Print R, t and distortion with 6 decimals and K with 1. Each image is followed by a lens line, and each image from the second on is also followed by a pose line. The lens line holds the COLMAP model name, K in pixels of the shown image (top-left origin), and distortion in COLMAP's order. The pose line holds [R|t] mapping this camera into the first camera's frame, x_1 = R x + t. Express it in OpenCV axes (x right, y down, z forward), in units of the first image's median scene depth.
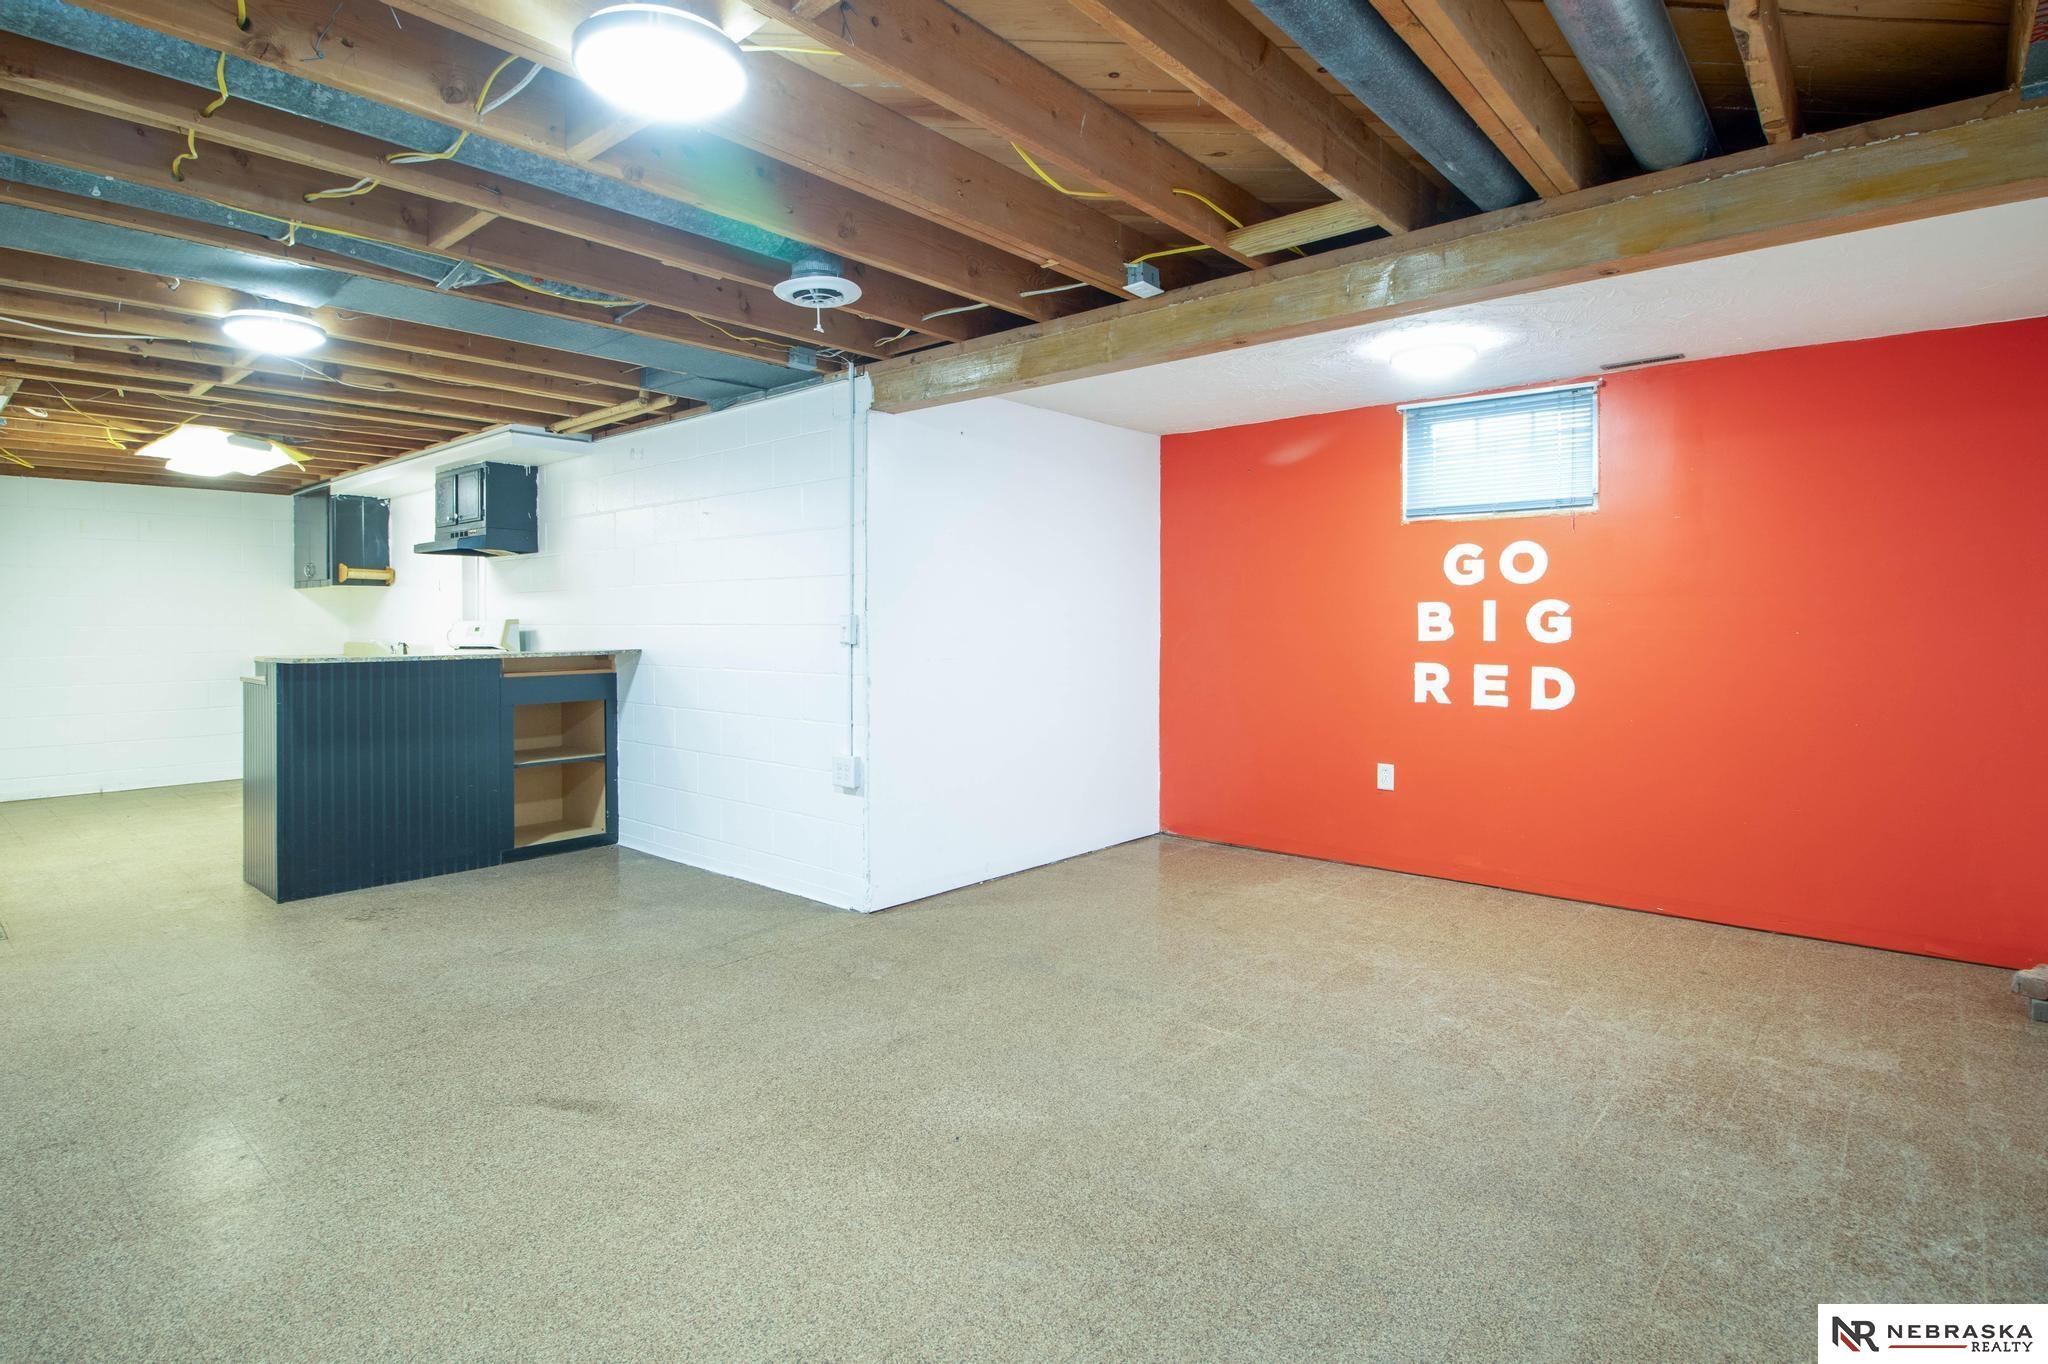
lens RADIAL K [[1026.2, 0, 1005.2], [0, 1026.2, 686.3], [0, 0, 1]] dist [-0.005026, -0.002077]
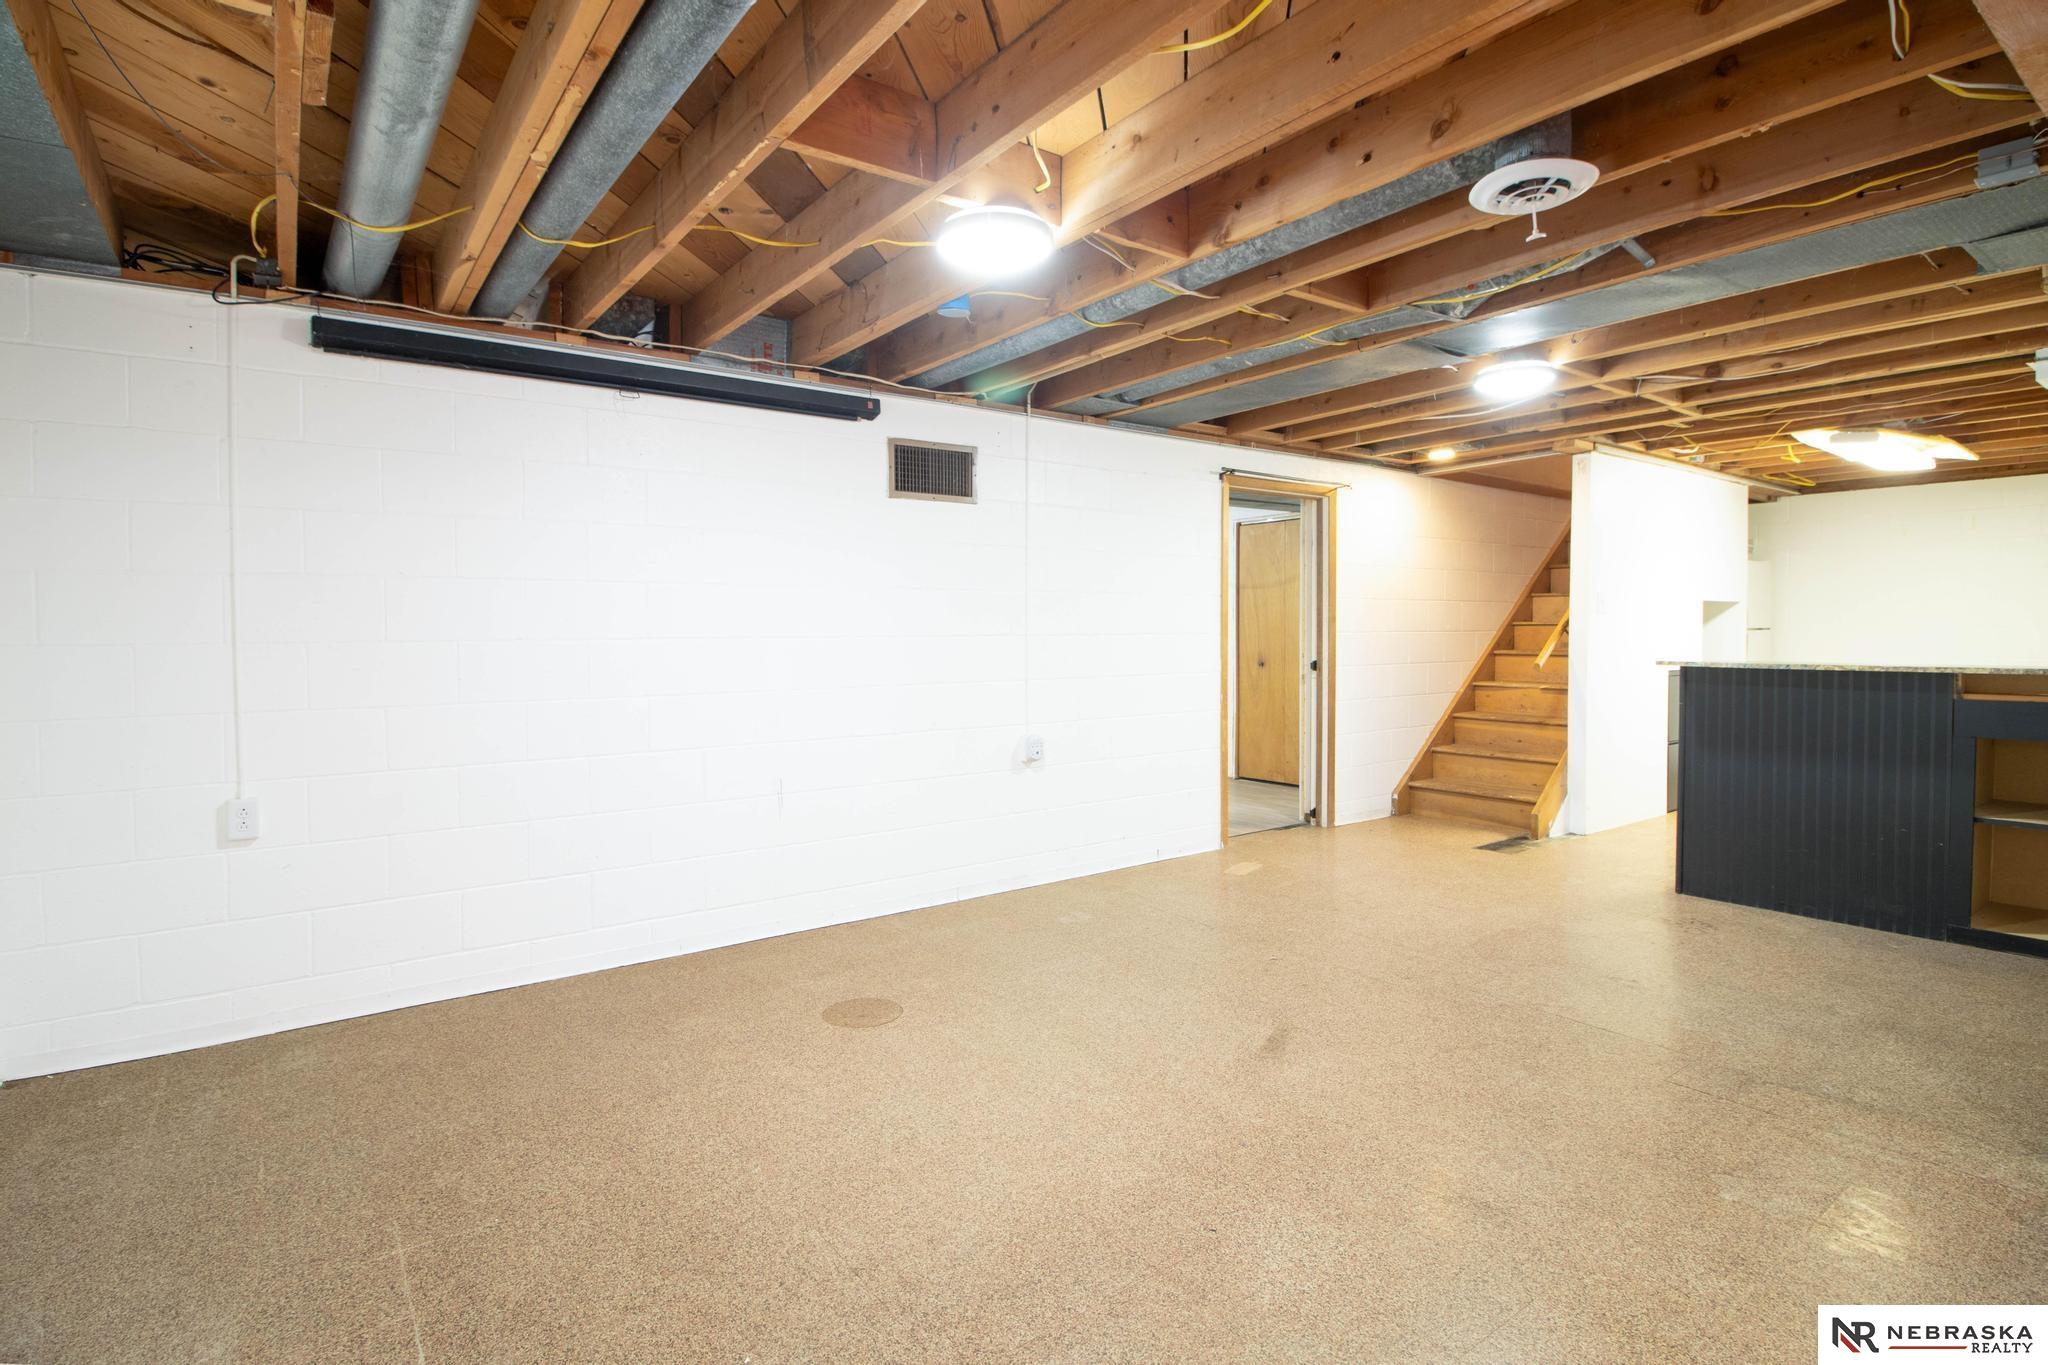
lens RADIAL K [[1026.2, 0, 1020.2], [0, 1026.2, 674.9], [0, 0, 1]] dist [-0.005026, -0.002077]
pose [[-0.222740, 0.044417, -0.973866, 0.705463], [-0.056557, 0.996690, 0.058394, -0.052927], [0.973236, 0.068085, -0.219491, 0.883643]]
